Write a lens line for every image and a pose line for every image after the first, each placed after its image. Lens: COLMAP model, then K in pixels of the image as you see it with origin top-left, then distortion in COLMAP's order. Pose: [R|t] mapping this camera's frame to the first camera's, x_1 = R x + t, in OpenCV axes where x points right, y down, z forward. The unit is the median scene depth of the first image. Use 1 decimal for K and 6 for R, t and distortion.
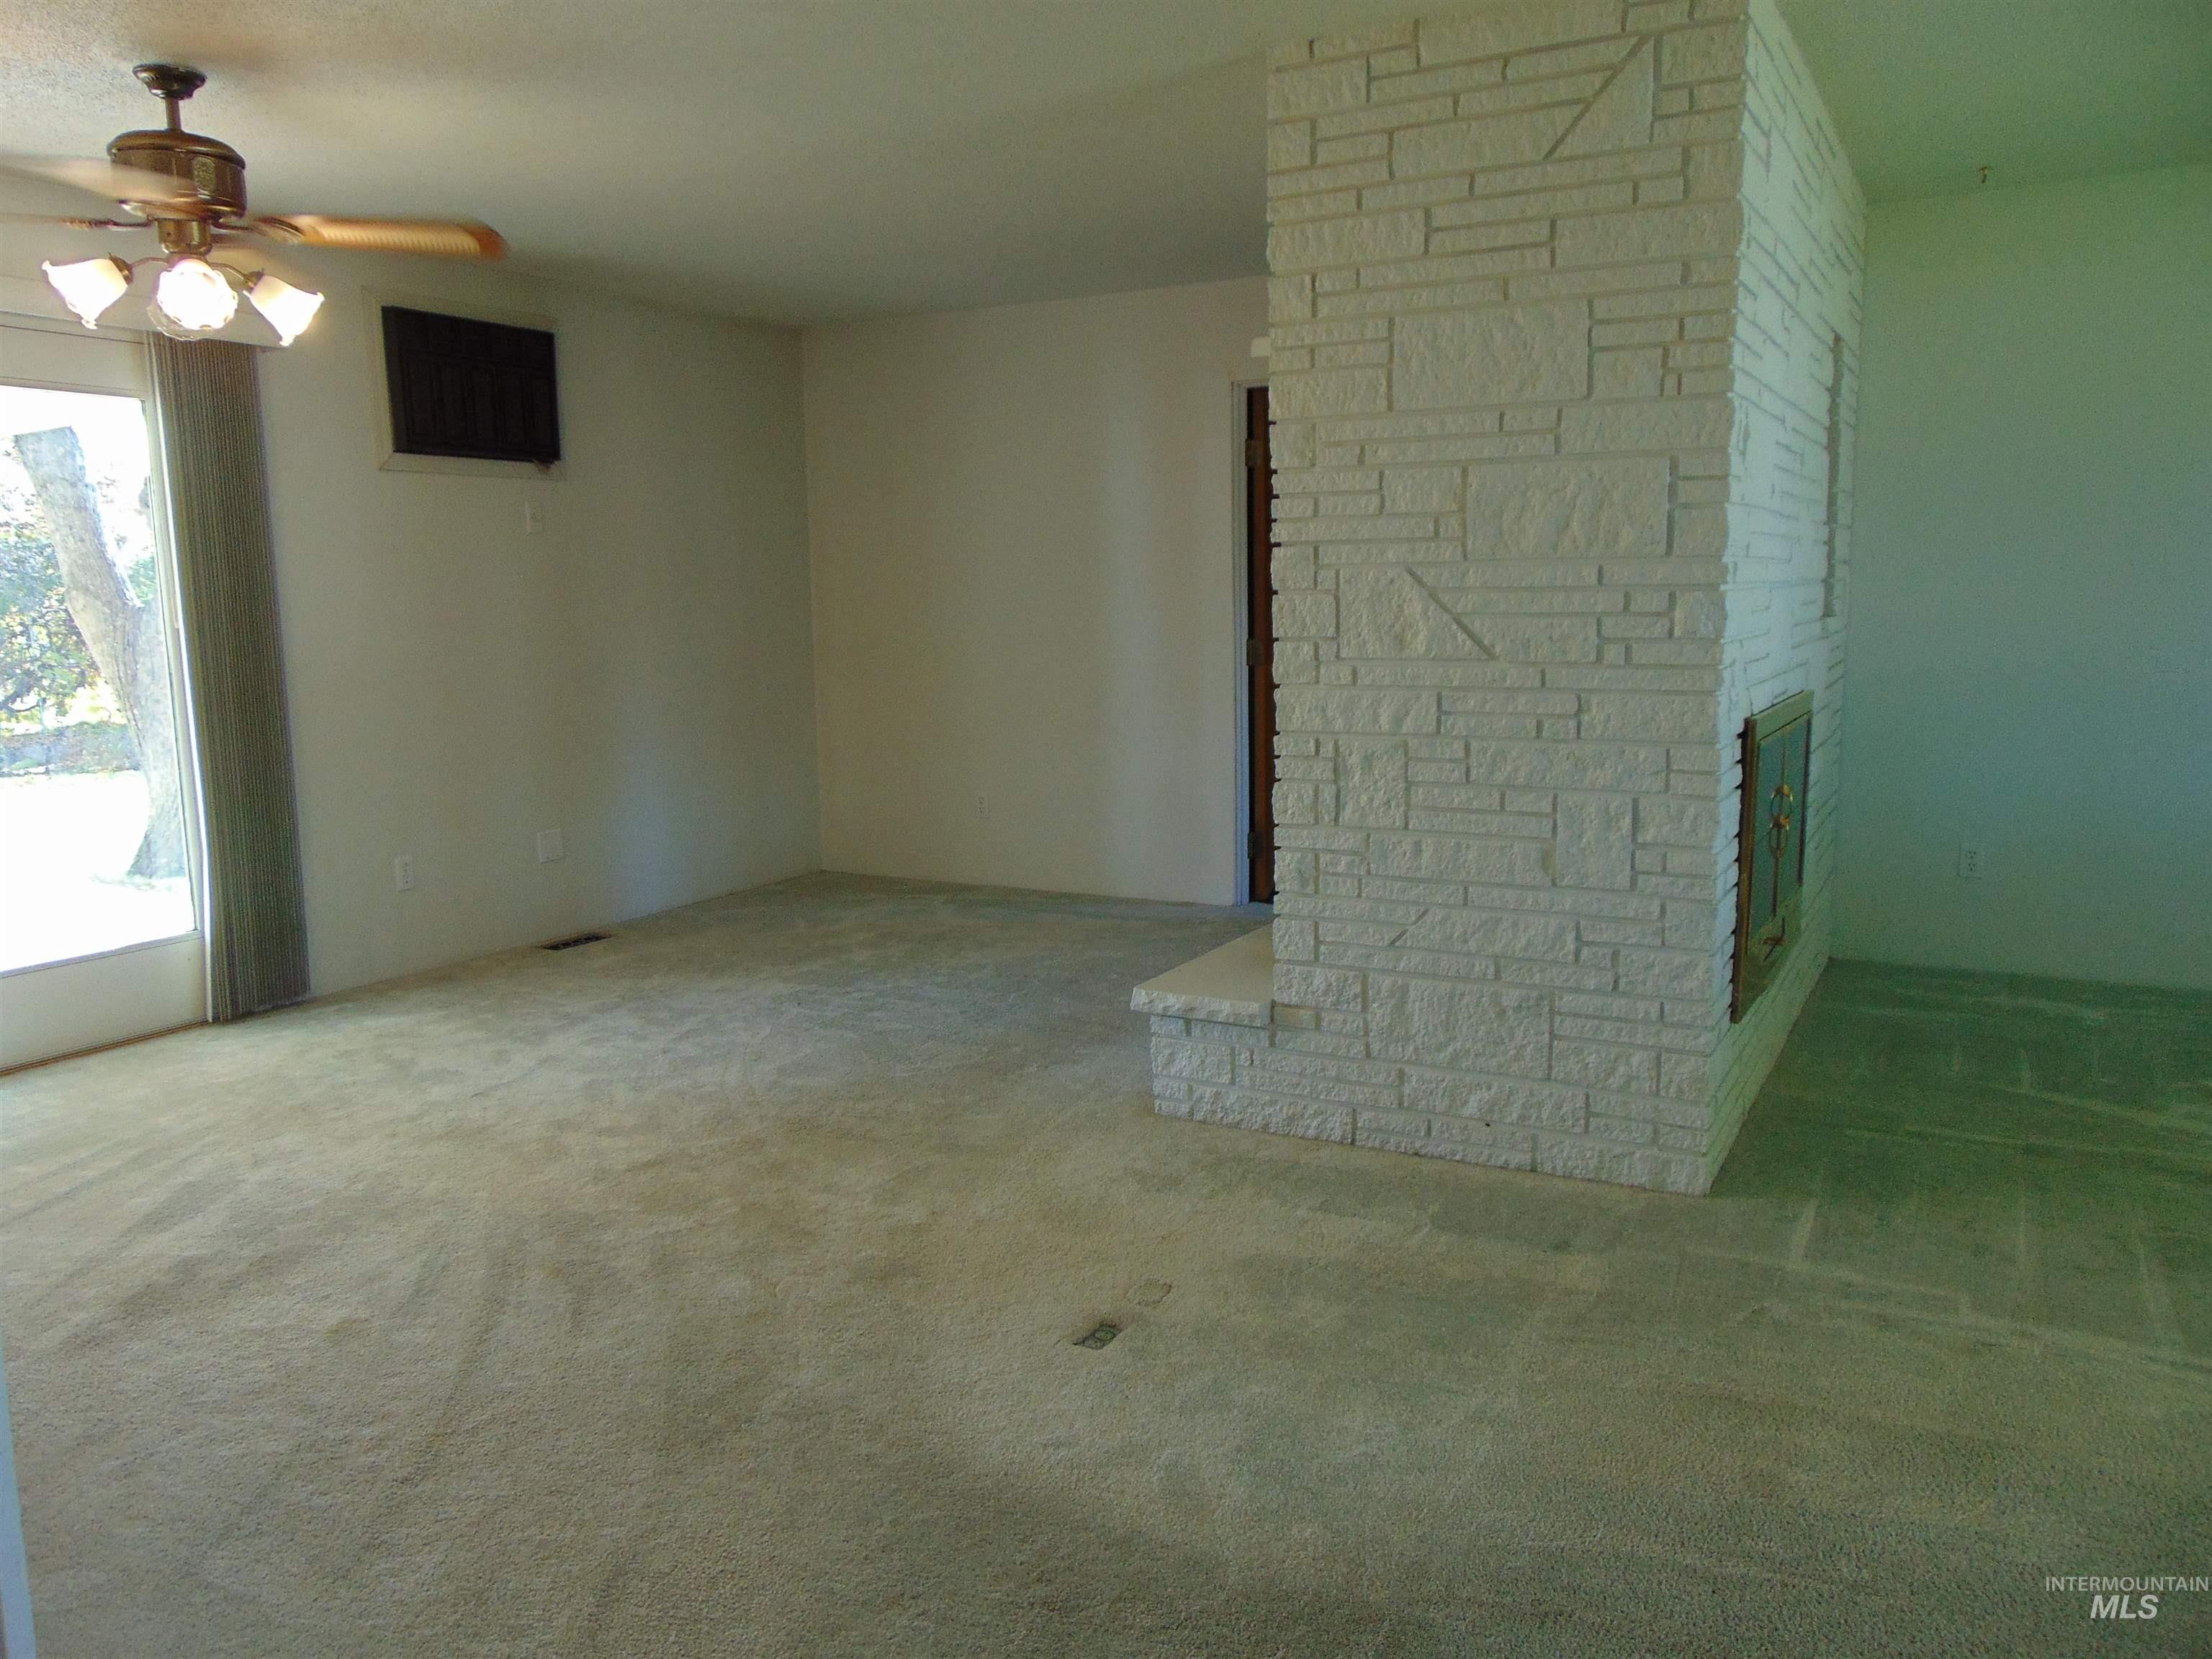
lens RADIAL K [[1651.6, 0, 1102.4], [0, 1651.6, 818.8], [0, 0, 1]] dist [-0.003541, 0.027587]
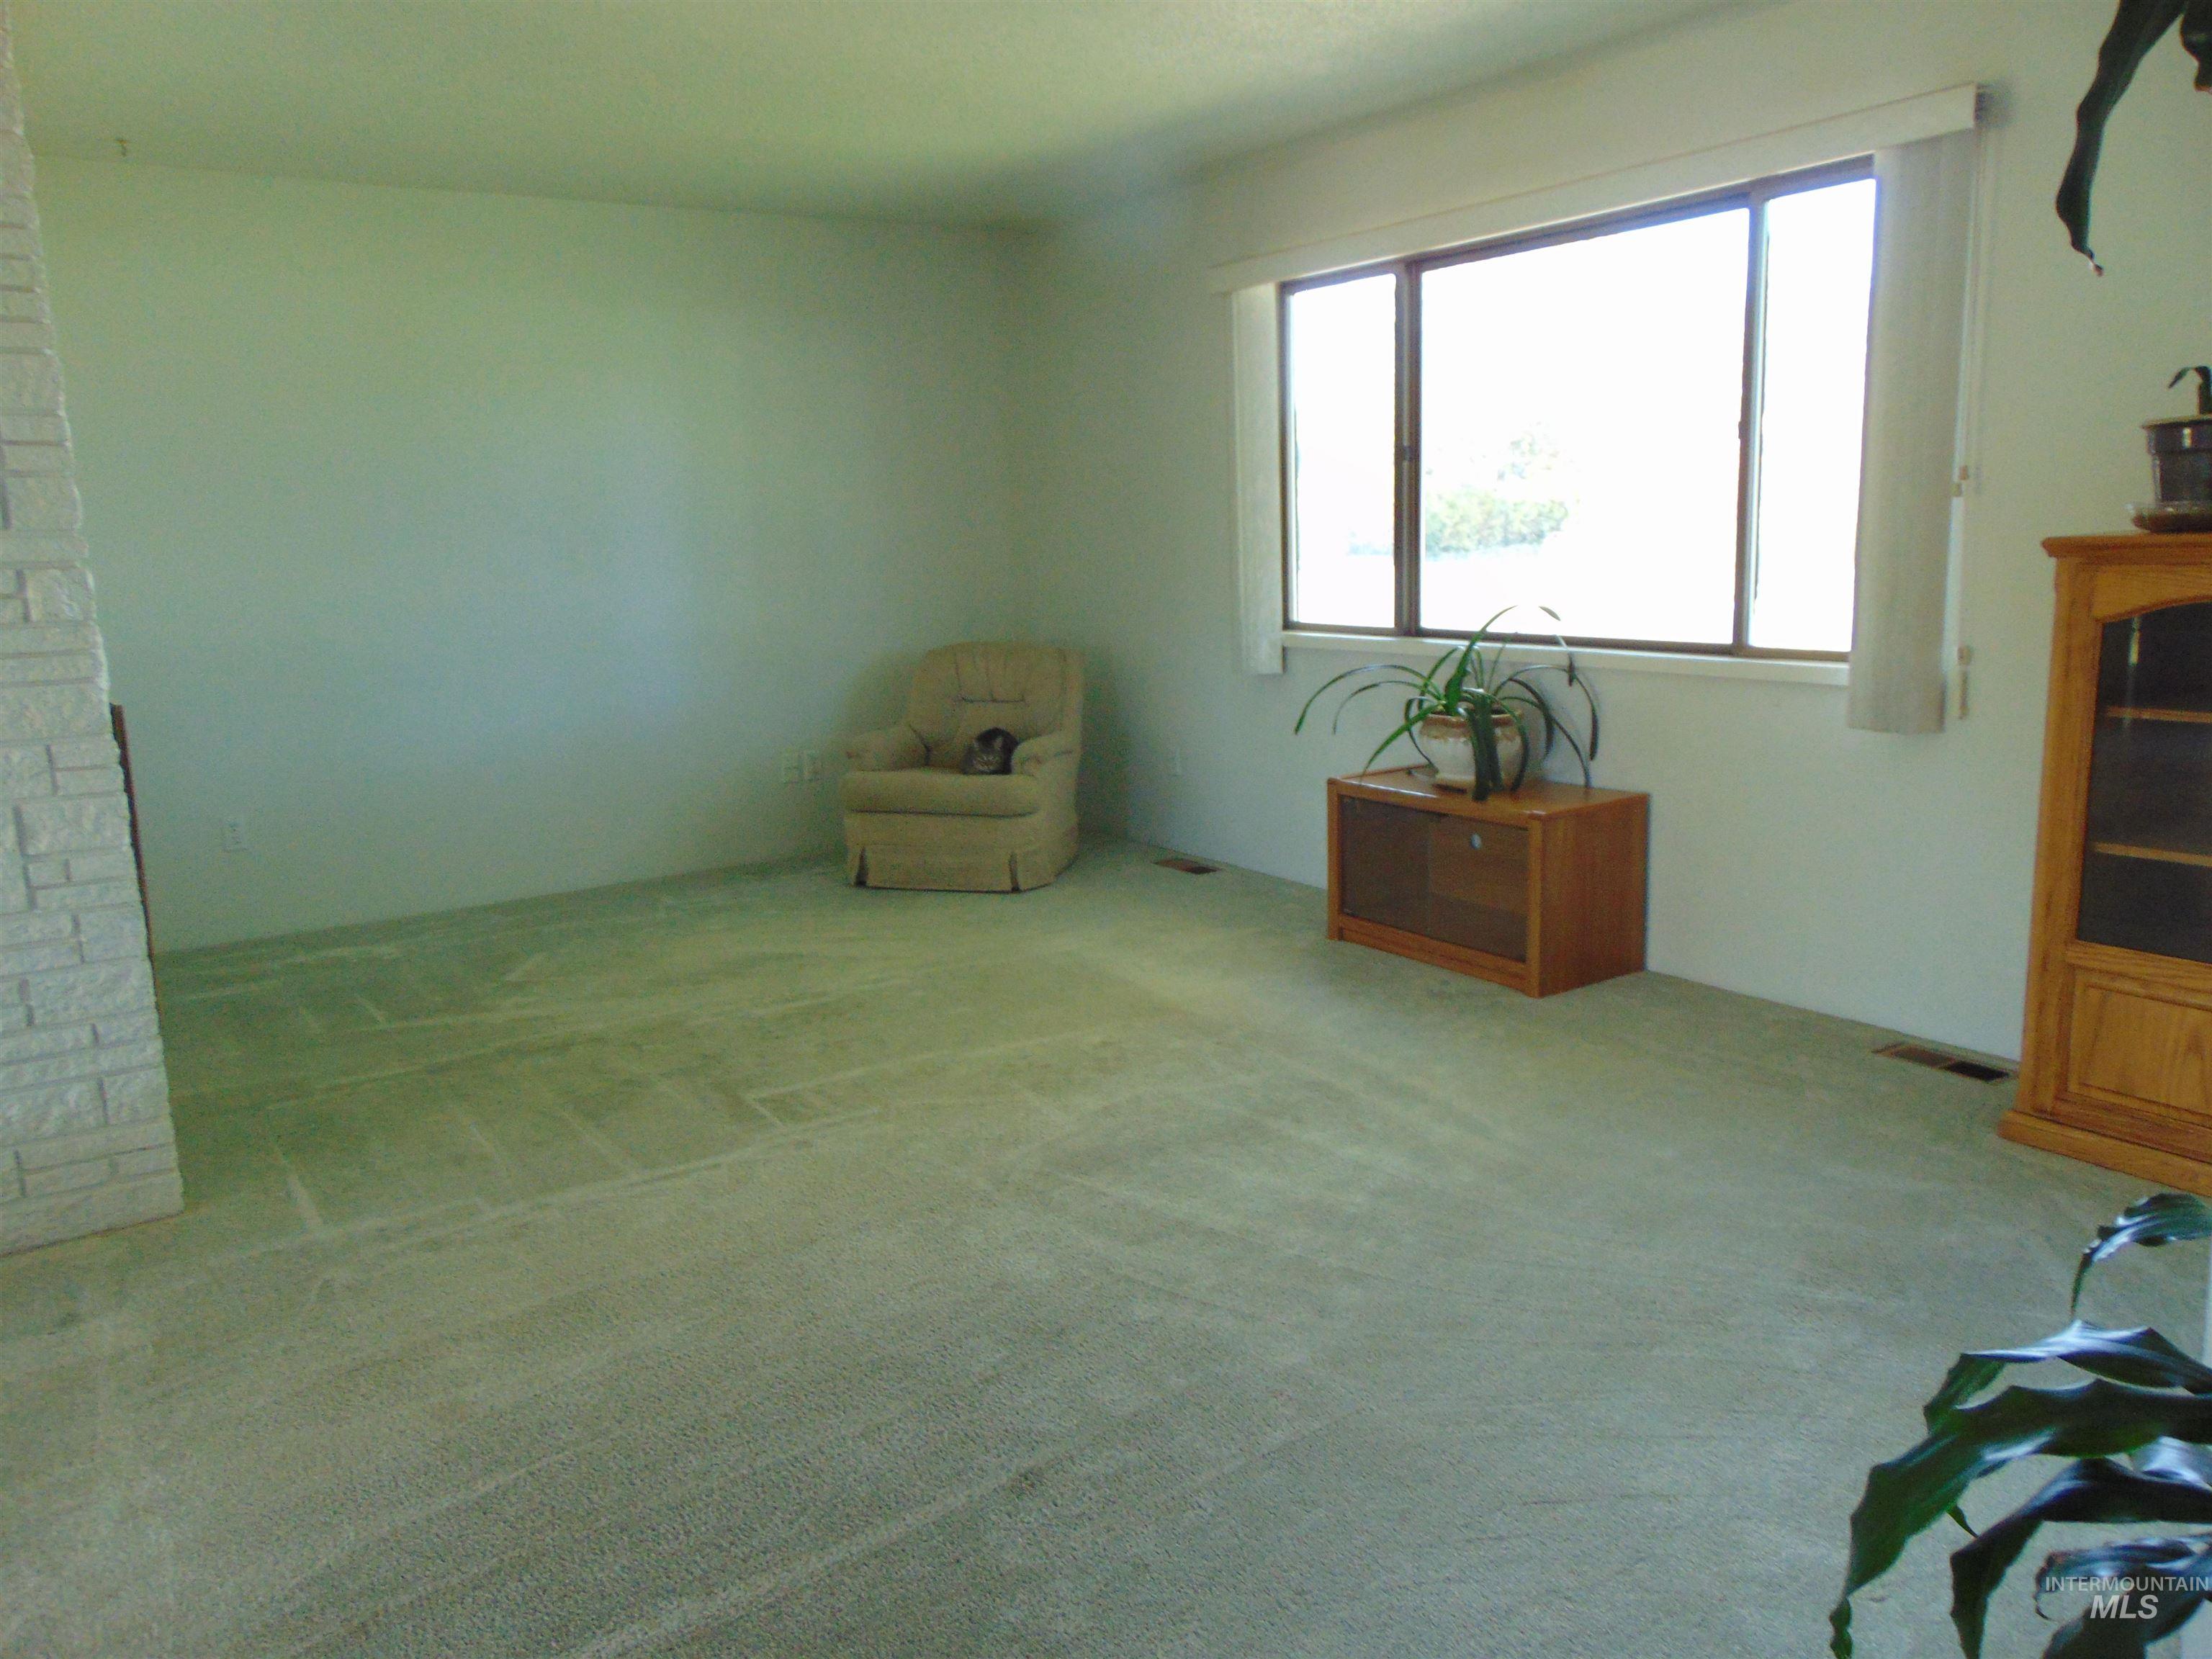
lens RADIAL K [[1651.6, 0, 1102.4], [0, 1651.6, 818.8], [0, 0, 1]] dist [-0.003541, 0.027587]
pose [[0.447725, -0.152228, 0.881118, -0.197034], [0.143722, 0.984841, 0.097118, -0.008460], [-0.882545, 0.083154, 0.462817, 0.082290]]
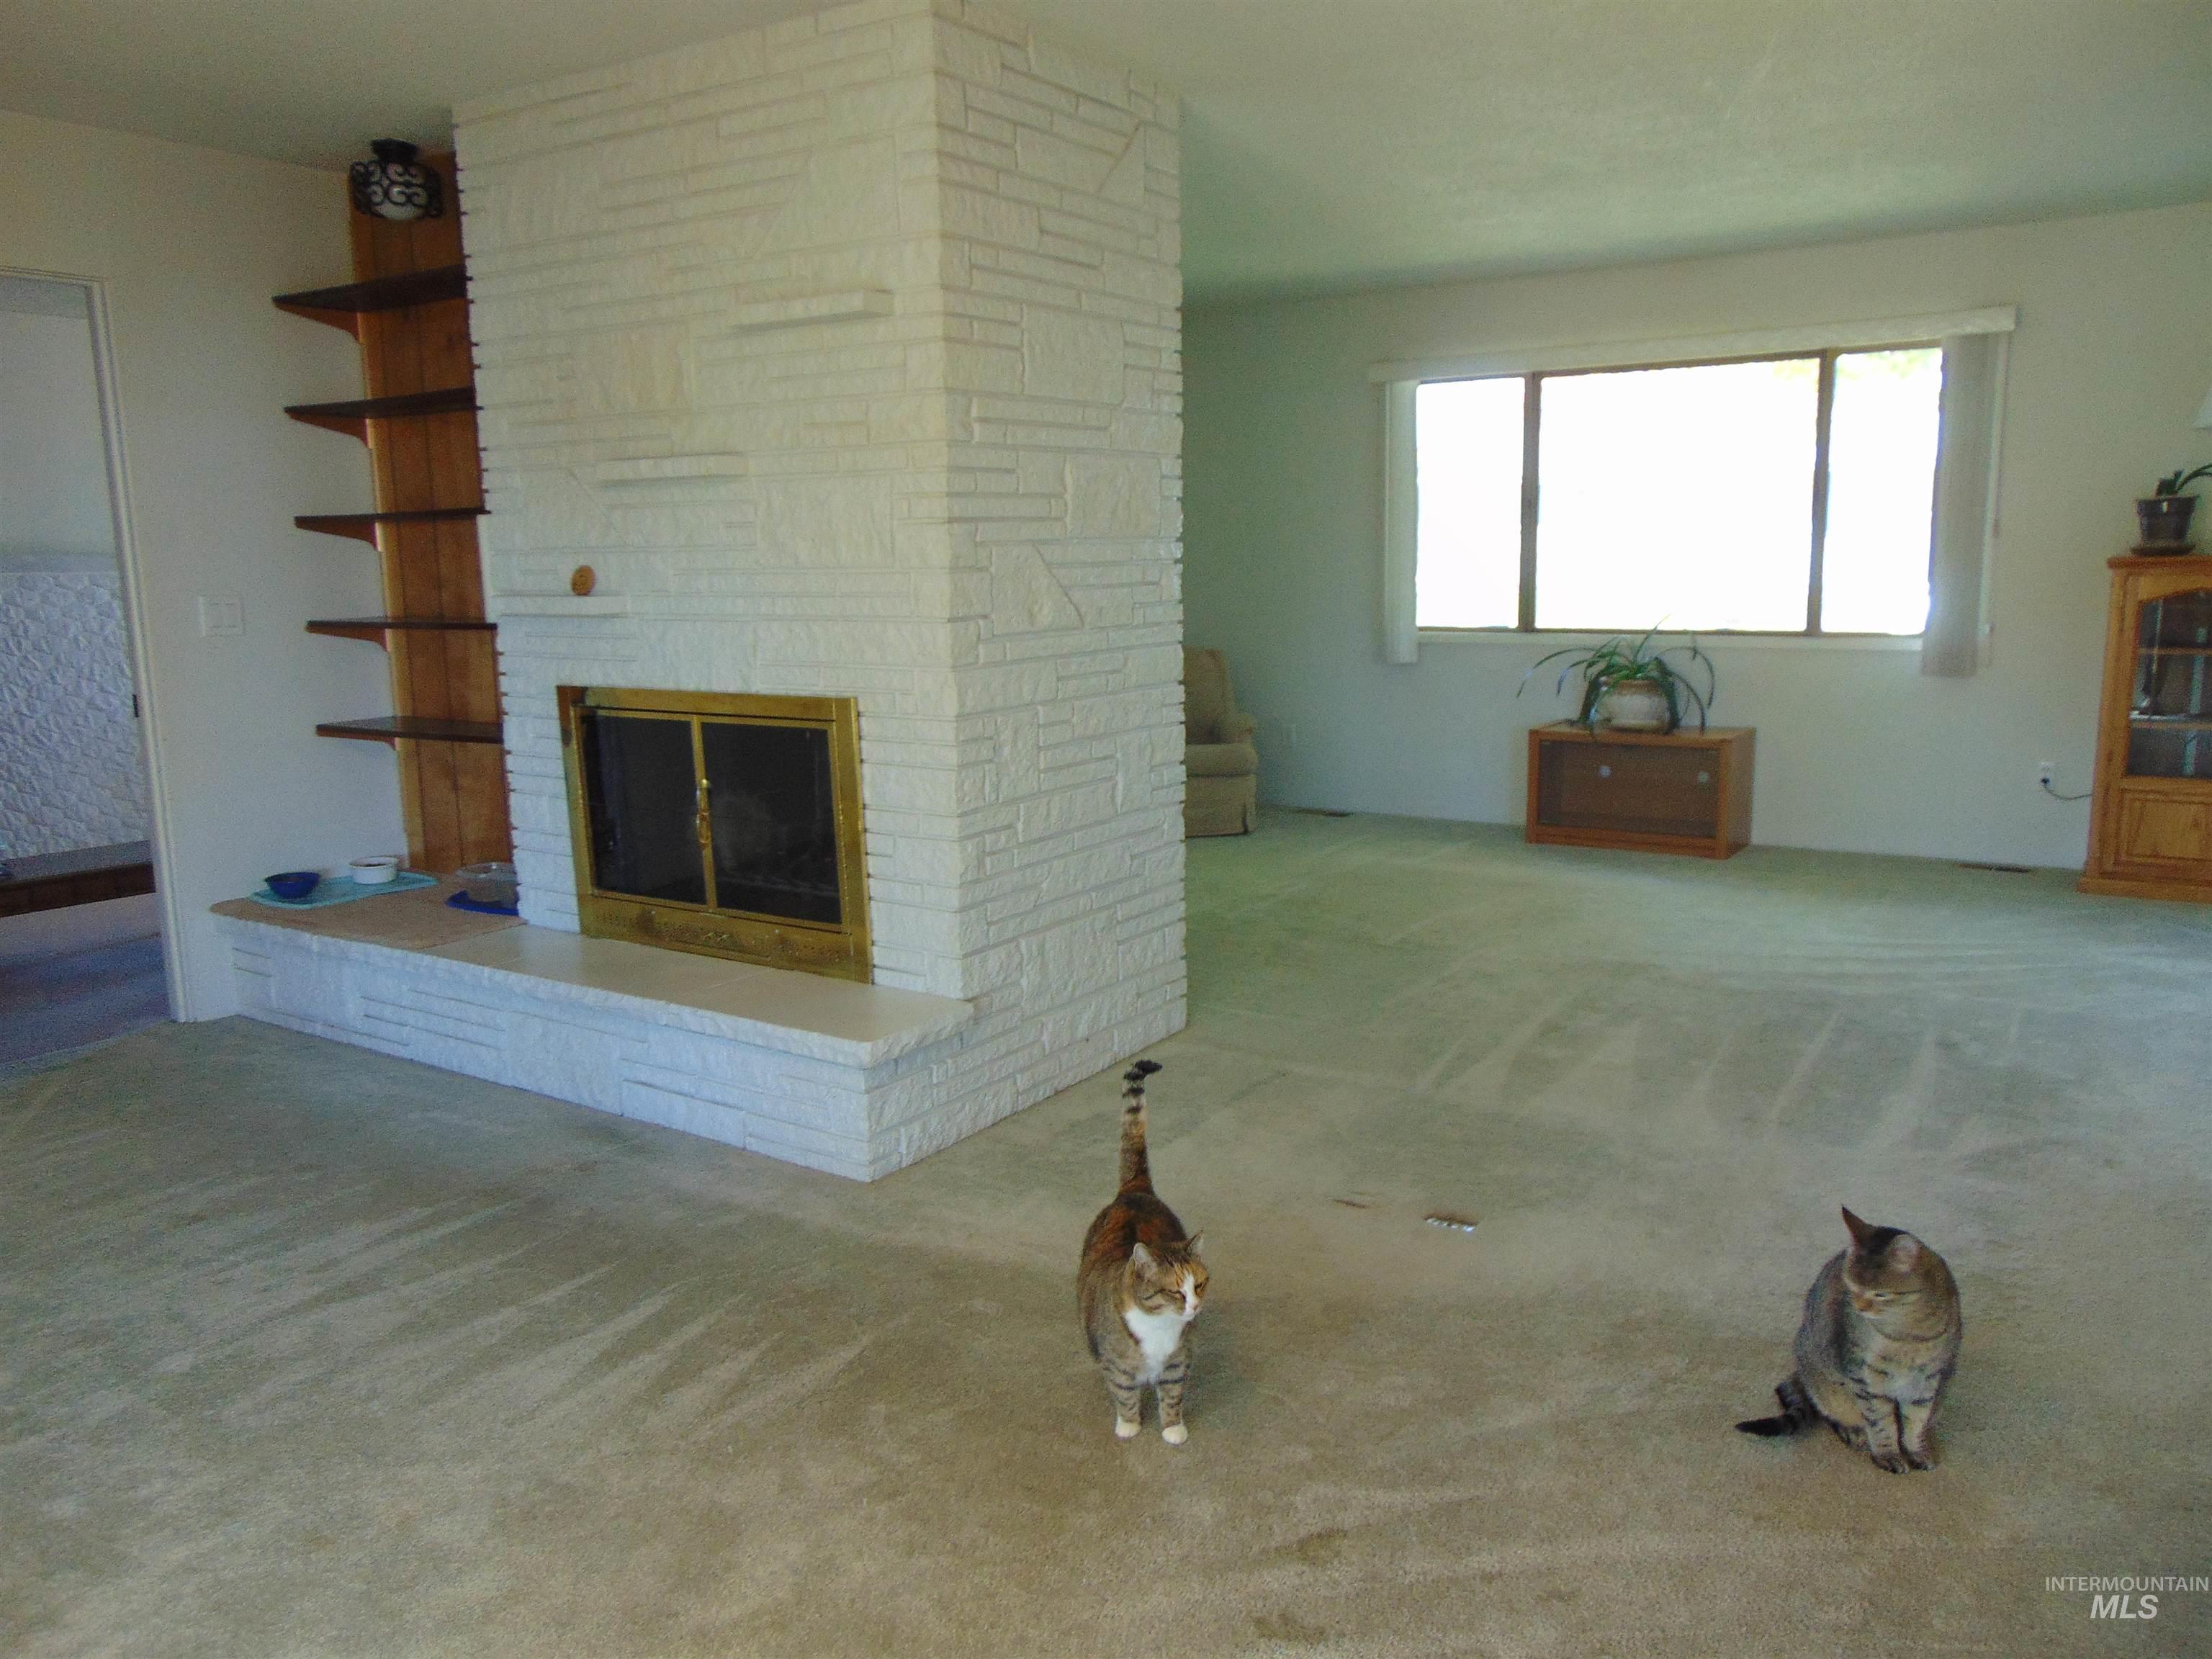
lens RADIAL K [[1674.6, 0, 1109.3], [0, 1674.6, 818.4], [0, 0, 1]] dist [0.020033, 0.004266]
pose [[0.060978, -0.141225, 0.988098, -0.939337], [0.153410, 0.979504, 0.130530, -0.118858], [-0.986279, 0.143625, 0.081393, 0.933292]]
